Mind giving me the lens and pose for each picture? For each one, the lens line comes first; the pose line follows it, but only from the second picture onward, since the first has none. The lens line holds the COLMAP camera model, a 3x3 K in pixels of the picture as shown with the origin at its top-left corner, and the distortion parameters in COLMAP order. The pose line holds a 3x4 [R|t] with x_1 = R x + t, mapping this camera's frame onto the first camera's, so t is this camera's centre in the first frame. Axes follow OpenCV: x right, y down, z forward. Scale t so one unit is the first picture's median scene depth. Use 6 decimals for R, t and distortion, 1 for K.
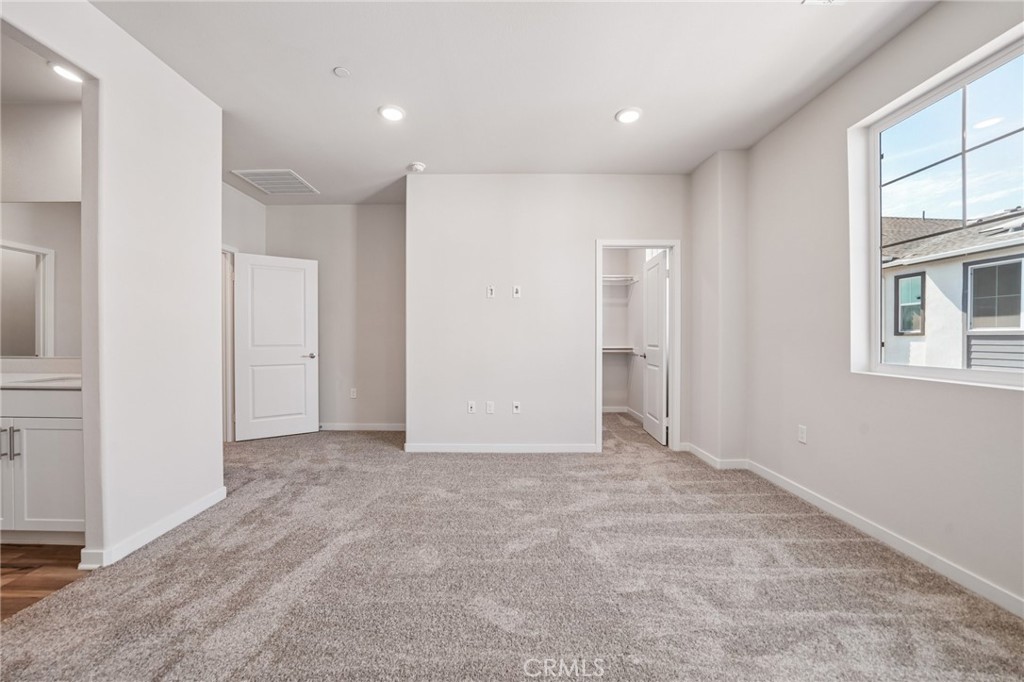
lens RADIAL K [[369.6, 0, 512.0], [0, 369.6, 341.0], [0, 0, 1]] dist [-0.018062, 0.000084]
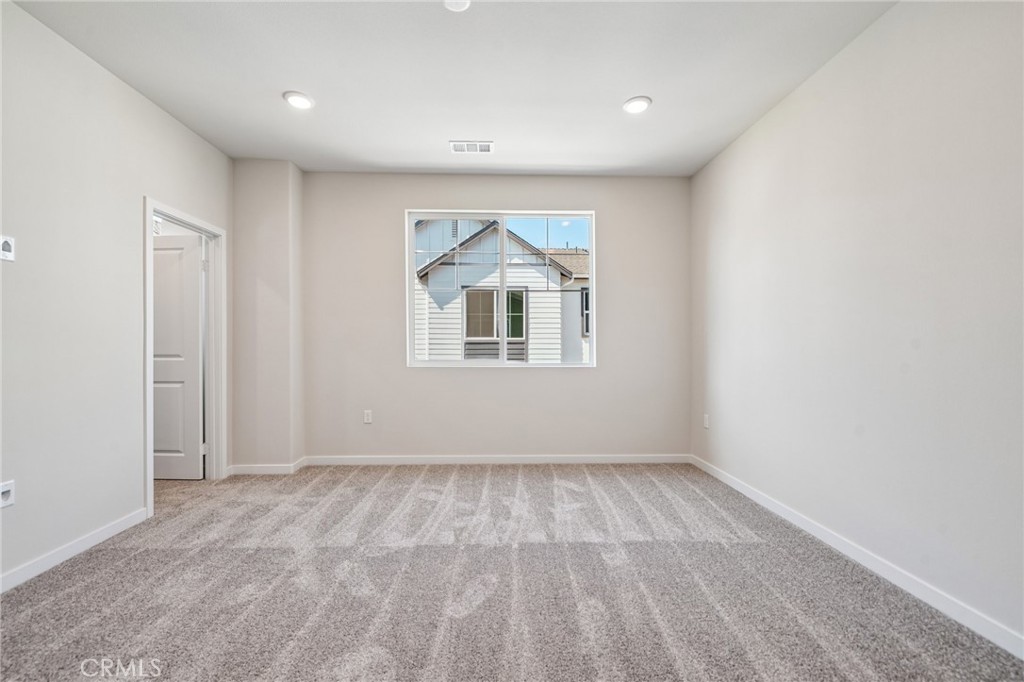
lens RADIAL K [[419.7, 0, 494.9], [0, 419.7, 343.4], [0, 0, 1]] dist [-0.001205, -0.000130]
pose [[-0.003838, 0.003510, 0.999986, -0.670958], [0.009738, 0.999947, -0.003473, -0.003100], [-0.999945, 0.009725, -0.003872, 0.485064]]
